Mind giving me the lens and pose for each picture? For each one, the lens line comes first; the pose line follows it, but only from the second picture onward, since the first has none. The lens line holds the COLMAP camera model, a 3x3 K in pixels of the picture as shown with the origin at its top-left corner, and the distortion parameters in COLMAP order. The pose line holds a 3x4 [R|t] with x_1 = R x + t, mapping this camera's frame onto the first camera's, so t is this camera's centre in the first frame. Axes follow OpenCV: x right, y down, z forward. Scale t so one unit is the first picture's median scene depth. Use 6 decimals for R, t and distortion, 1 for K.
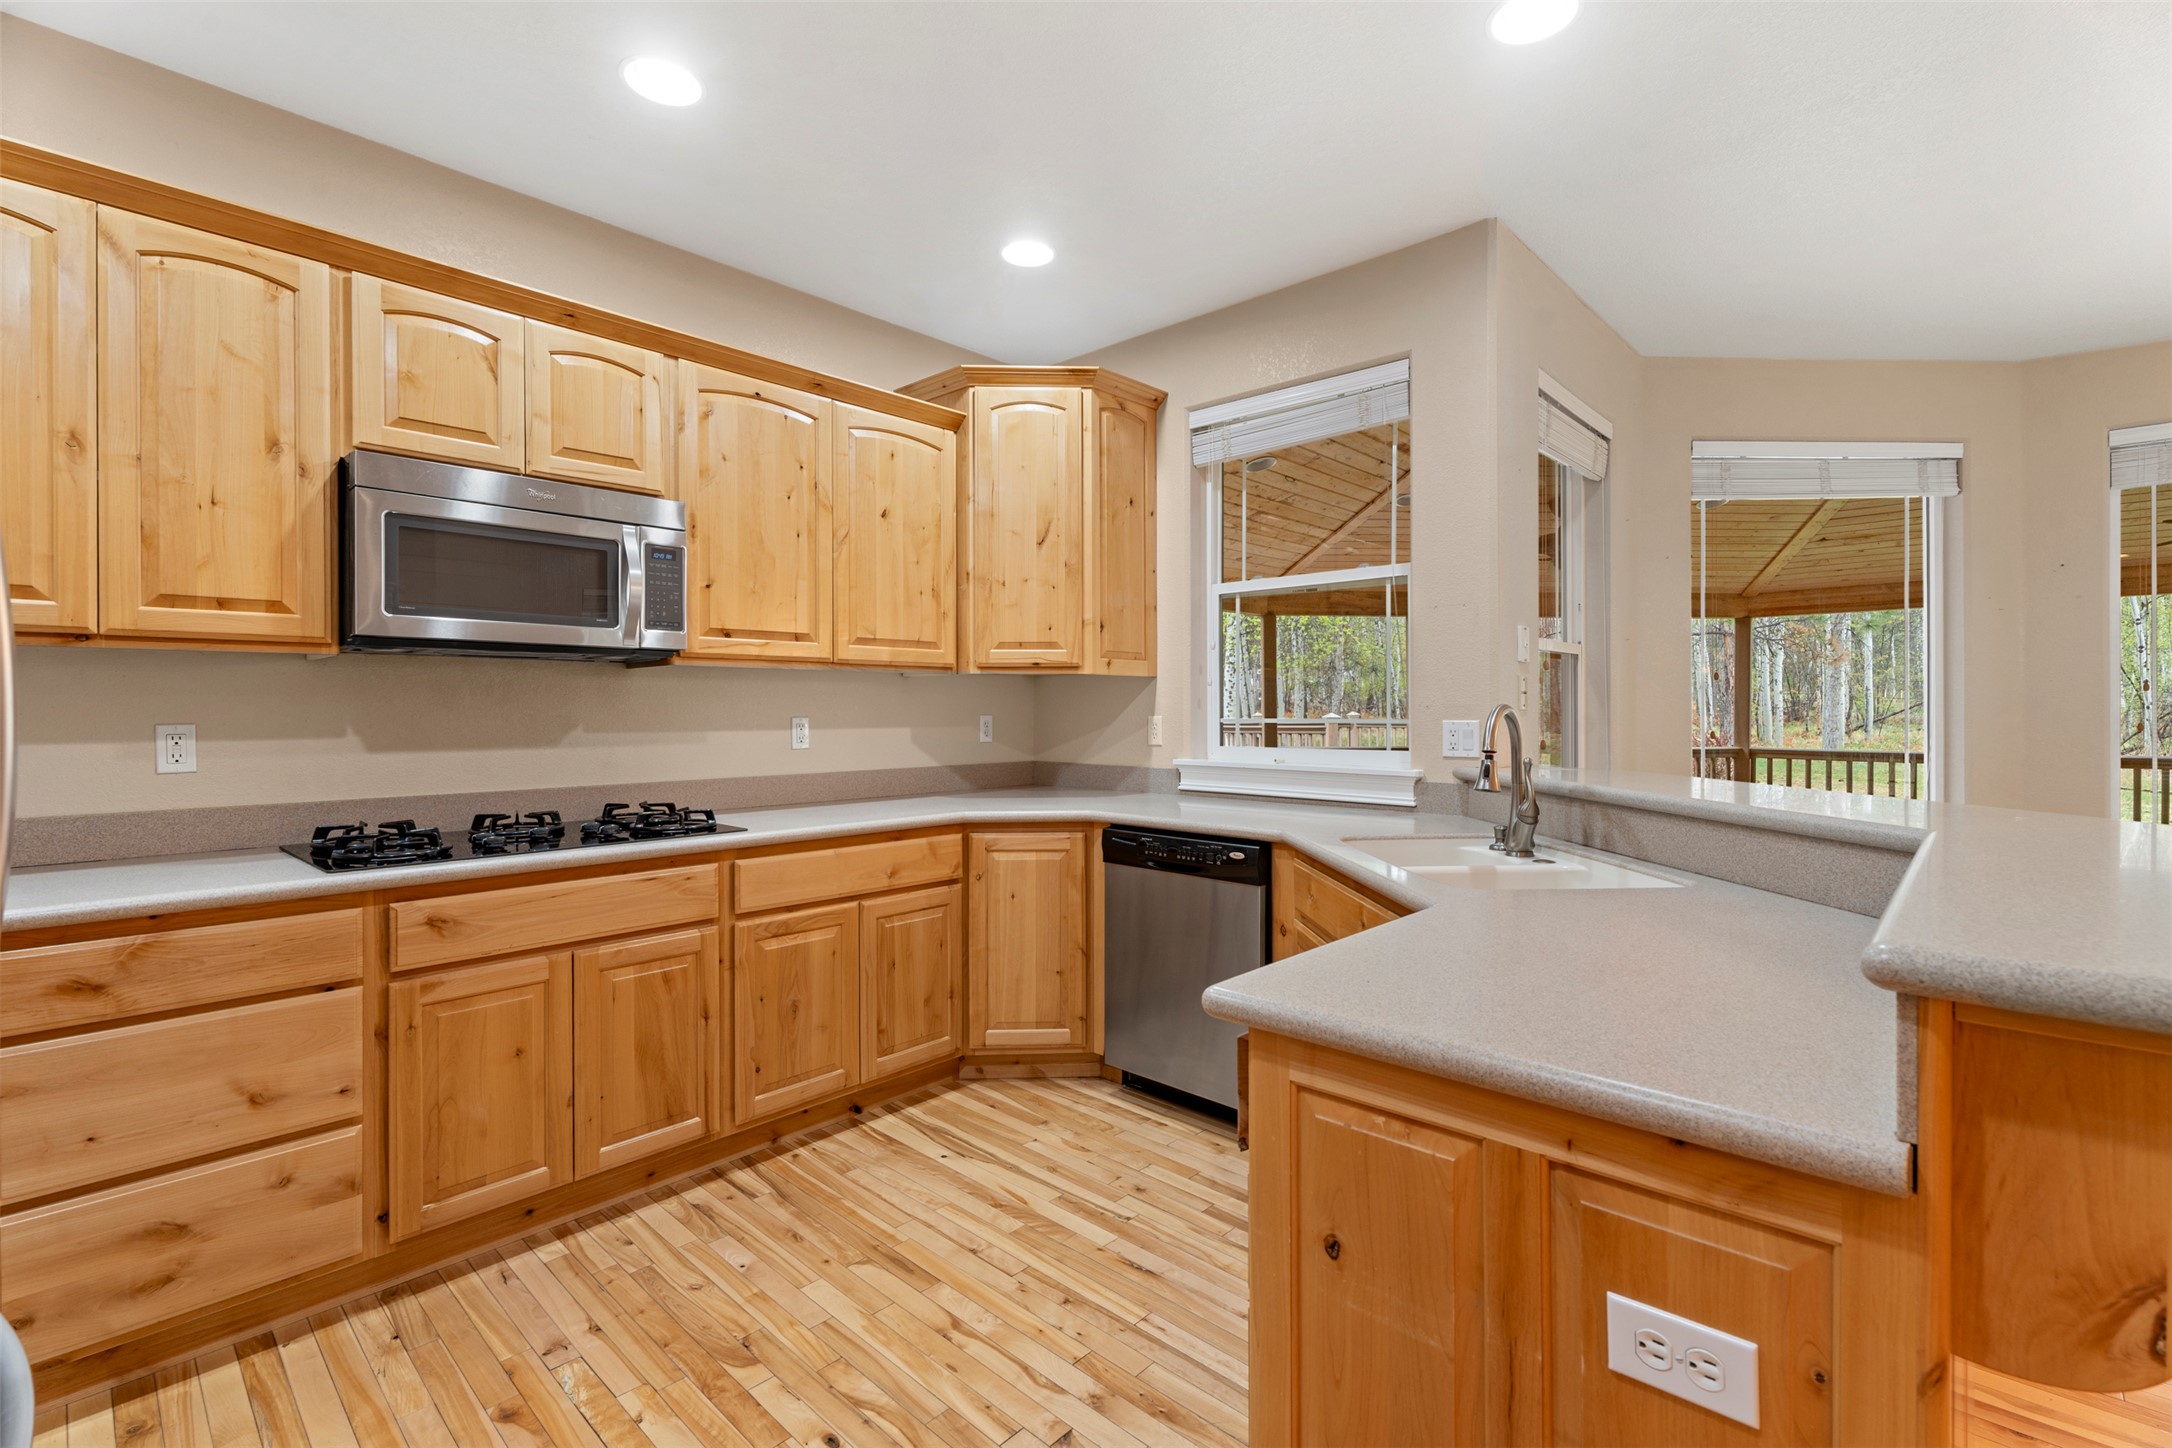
lens RADIAL K [[975.8, 0, 1088.9], [0, 975.8, 720.7], [0, 0, 1]] dist [0.000370, -0.000144]
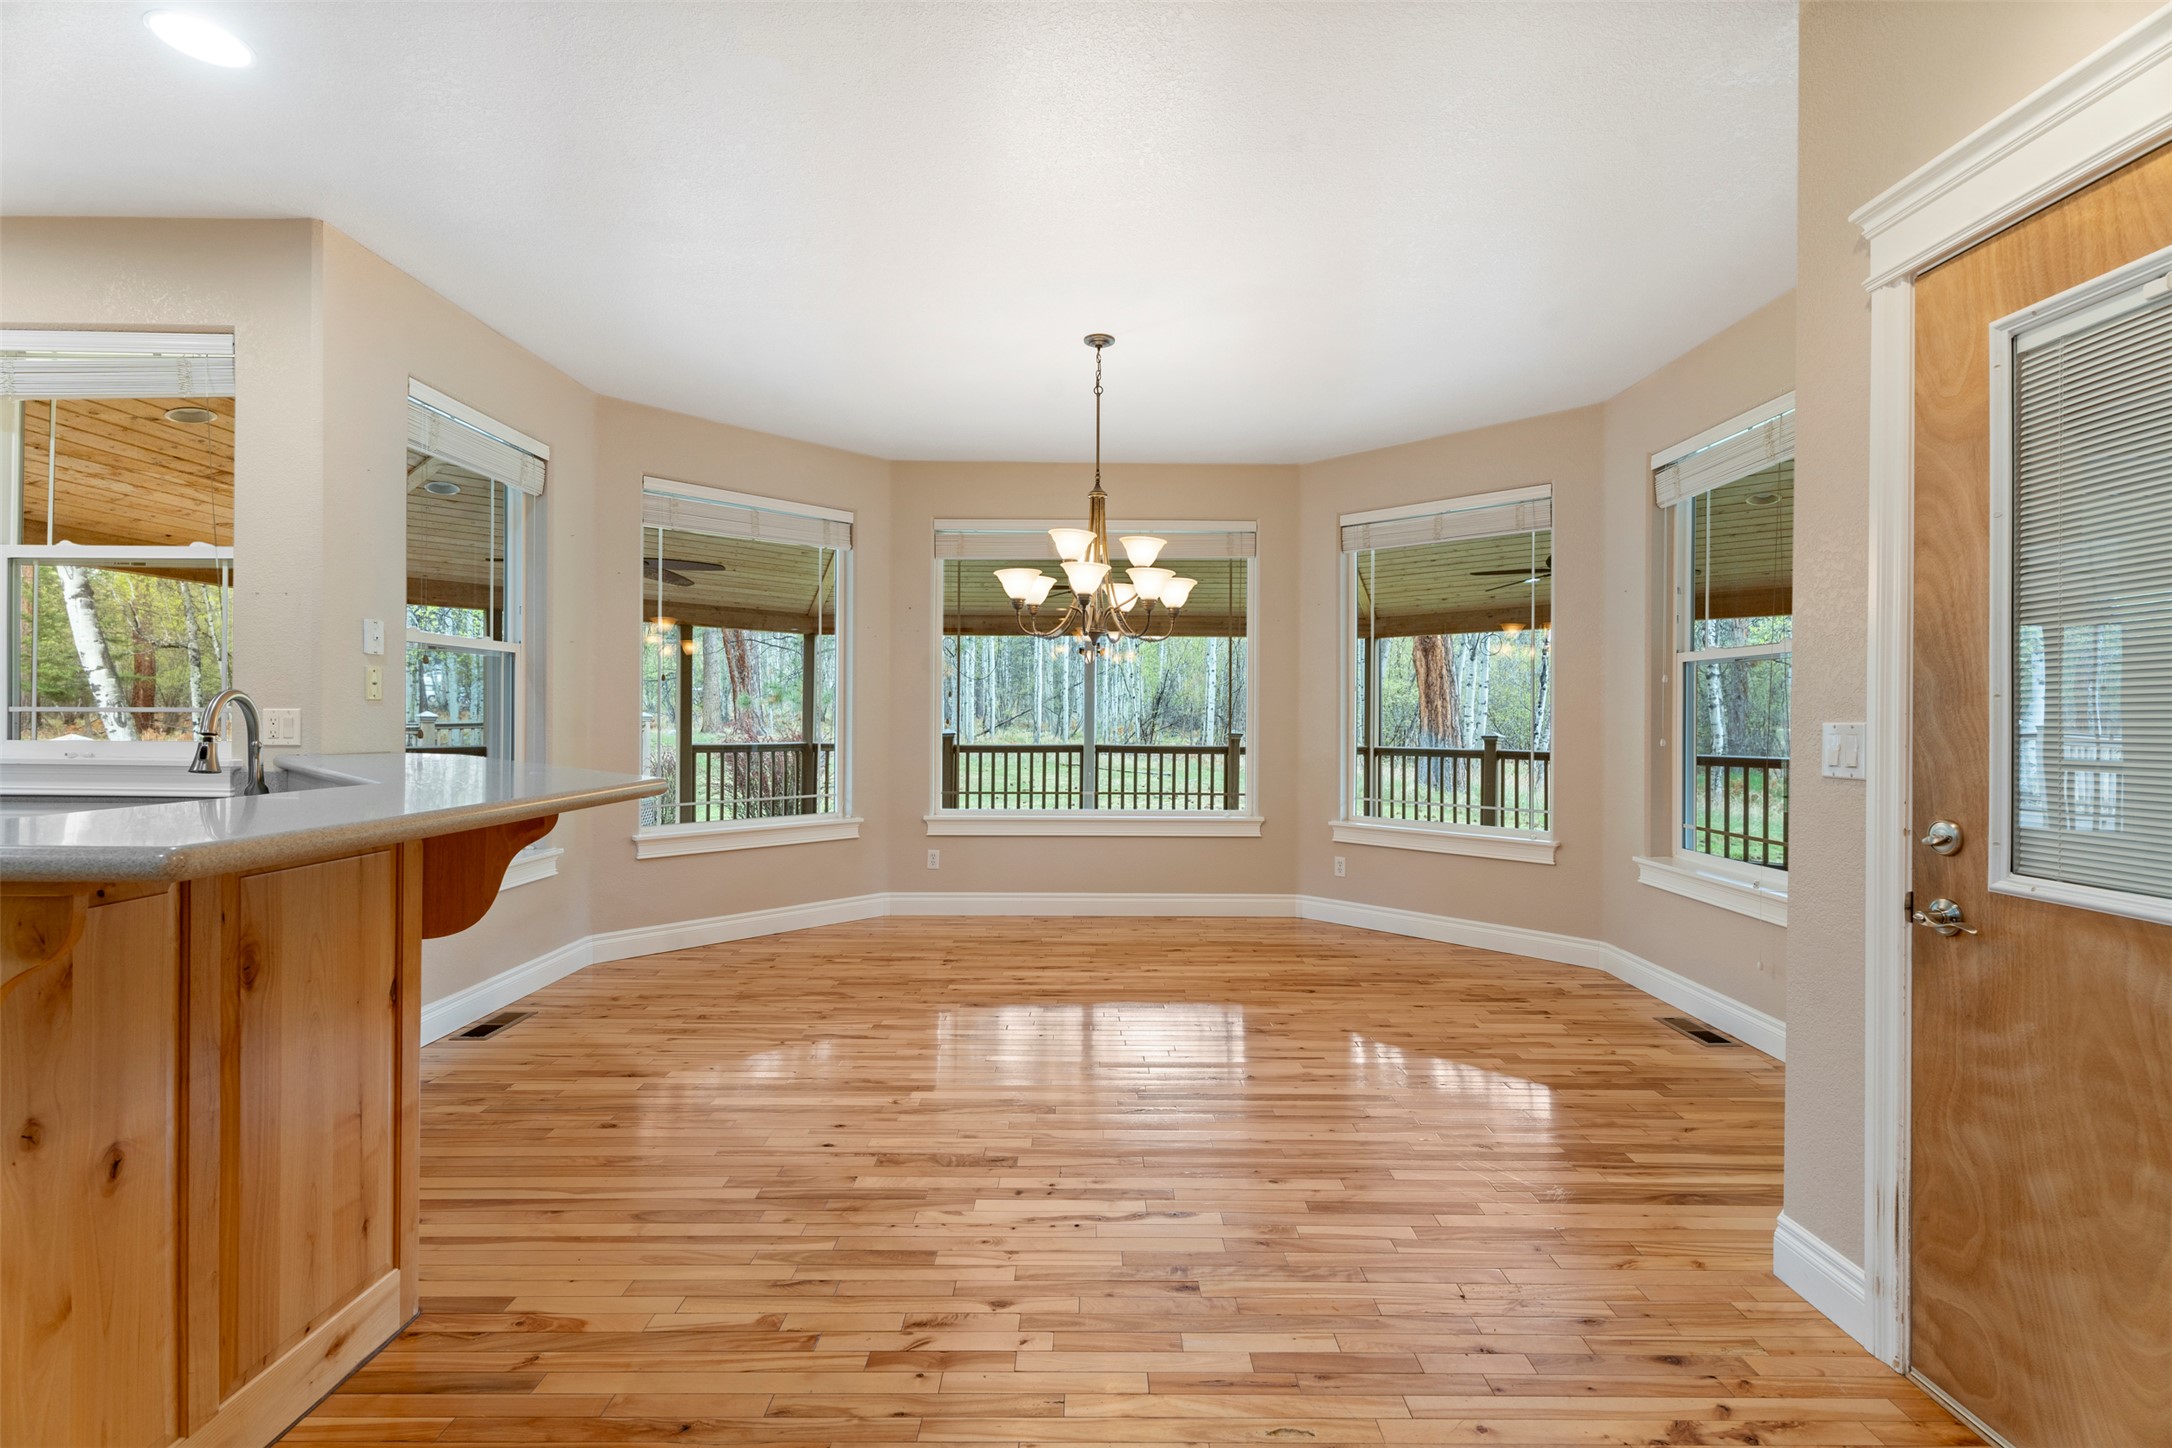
lens RADIAL K [[975.8, 0, 1089.6], [0, 975.8, 718.1], [0, 0, 1]] dist [0.000370, -0.000144]
pose [[0.716568, 0.005359, 0.697497, 0.209808], [-0.001140, 0.999978, -0.006511, 0.011975], [-0.697516, 0.003871, 0.716558, -0.229145]]
